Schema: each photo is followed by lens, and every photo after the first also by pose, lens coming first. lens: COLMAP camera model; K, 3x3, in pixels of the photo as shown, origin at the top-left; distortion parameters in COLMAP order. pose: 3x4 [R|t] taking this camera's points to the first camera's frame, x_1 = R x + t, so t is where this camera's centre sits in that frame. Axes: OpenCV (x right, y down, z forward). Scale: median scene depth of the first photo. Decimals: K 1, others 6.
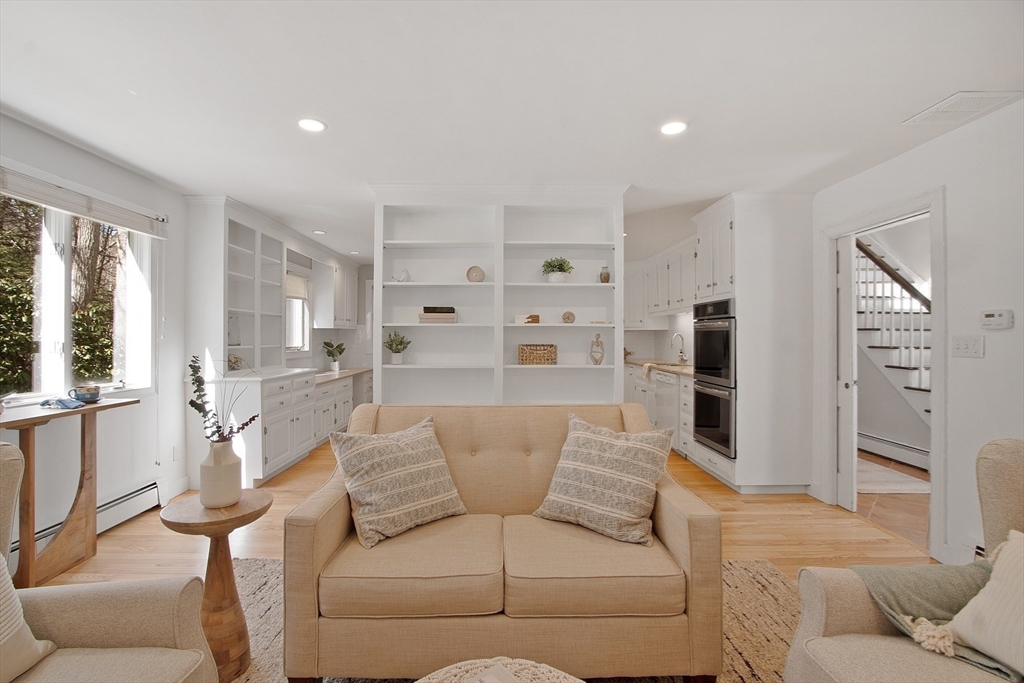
lens RADIAL K [[455.0, 0, 512.0], [0, 455.0, 341.5], [0, 0, 1]] dist [-0.017669, 0.000576]
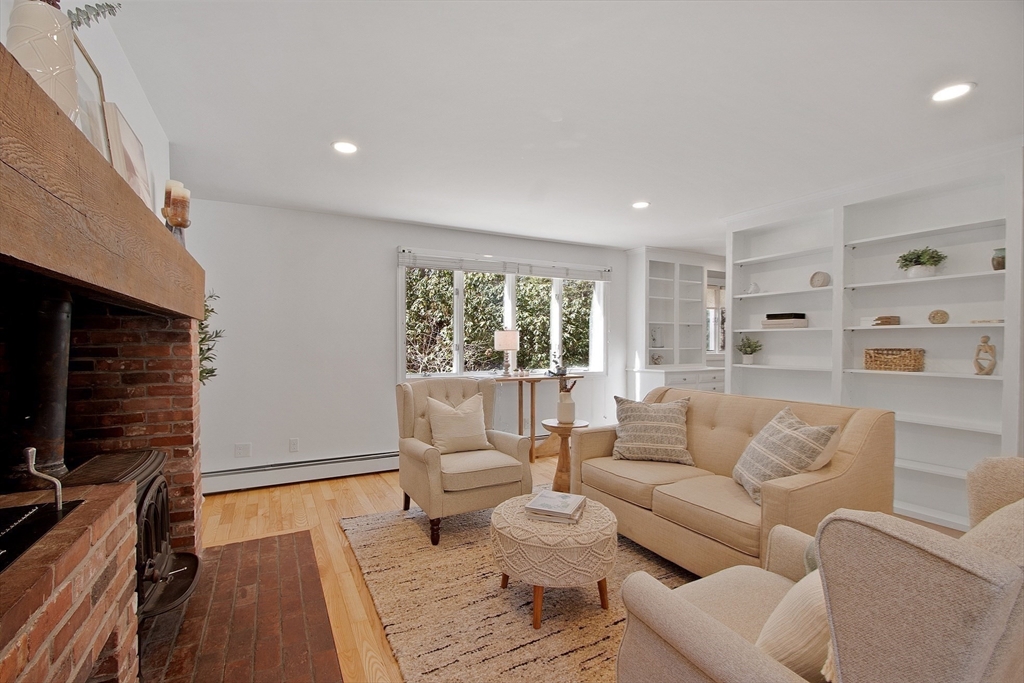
lens RADIAL K [[458.4, 0, 512.0], [0, 458.4, 341.5], [0, 0, 1]] dist [-0.000931, -0.000095]
pose [[0.467822, -0.002737, -0.883818, 0.513726], [-0.006837, 0.999954, -0.006715, 0.003774], [0.883796, 0.009184, 0.467782, -0.092563]]
